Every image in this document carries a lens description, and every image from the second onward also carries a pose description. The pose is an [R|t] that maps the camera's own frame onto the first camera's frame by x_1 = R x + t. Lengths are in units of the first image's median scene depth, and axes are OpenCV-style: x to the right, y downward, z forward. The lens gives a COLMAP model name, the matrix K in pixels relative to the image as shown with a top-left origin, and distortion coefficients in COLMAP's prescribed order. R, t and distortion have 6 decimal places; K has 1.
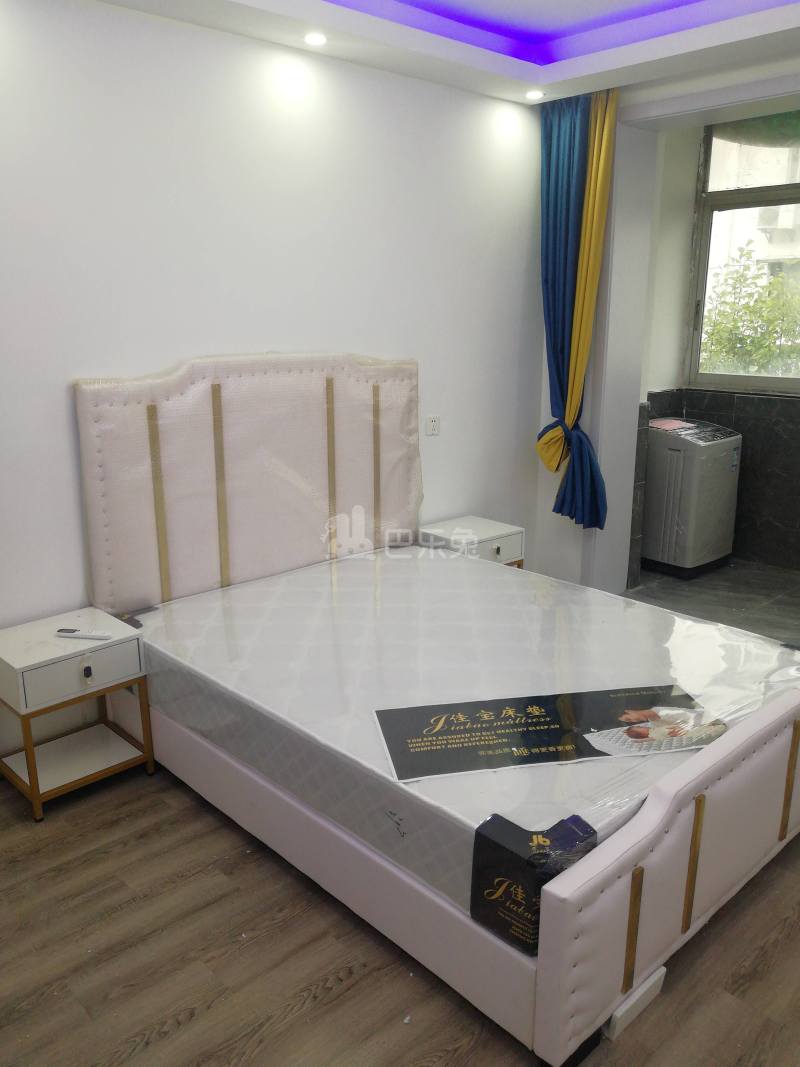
lens RADIAL K [[876.1, 0, 406.1], [0, 876.1, 540.7], [0, 0, 1]] dist [-0.033059, 0.085938]
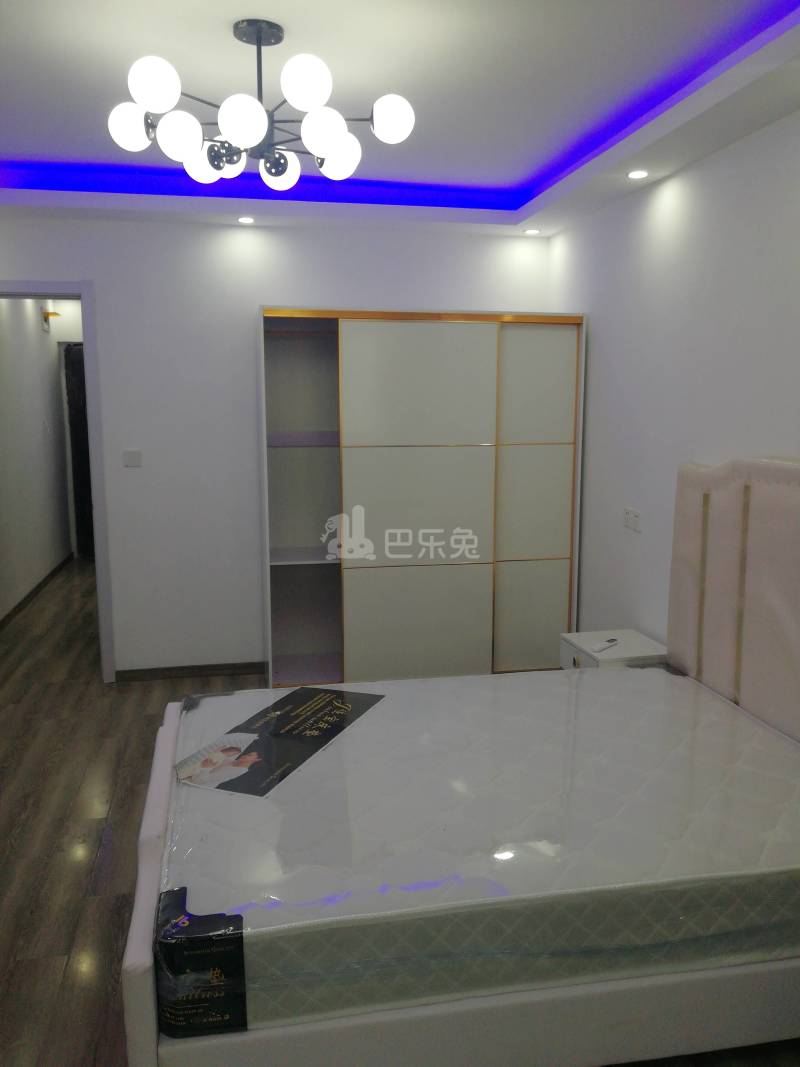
lens RADIAL K [[876.1, 0, 406.1], [0, 876.1, 540.7], [0, 0, 1]] dist [-0.033059, 0.085938]
pose [[-0.537971, 0.133148, -0.832382, 0.633890], [-0.214243, 0.933426, 0.287777, -0.259178], [0.815284, 0.333148, -0.473630, 0.963243]]
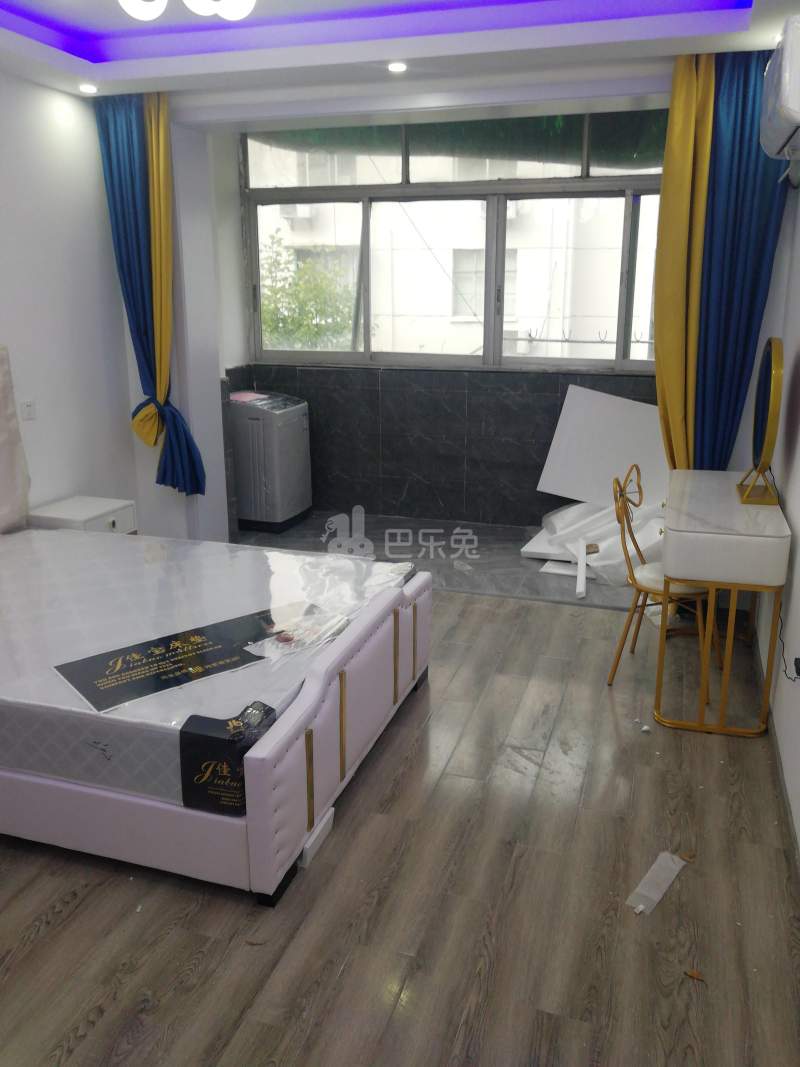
lens RADIAL K [[876.1, 0, 406.1], [0, 876.1, 540.7], [0, 0, 1]] dist [-0.033059, 0.085938]
pose [[0.874859, -0.135417, 0.465063, -0.082247], [0.126588, 0.990678, 0.050332, 0.024075], [-0.467543, 0.014838, 0.883846, -0.103123]]
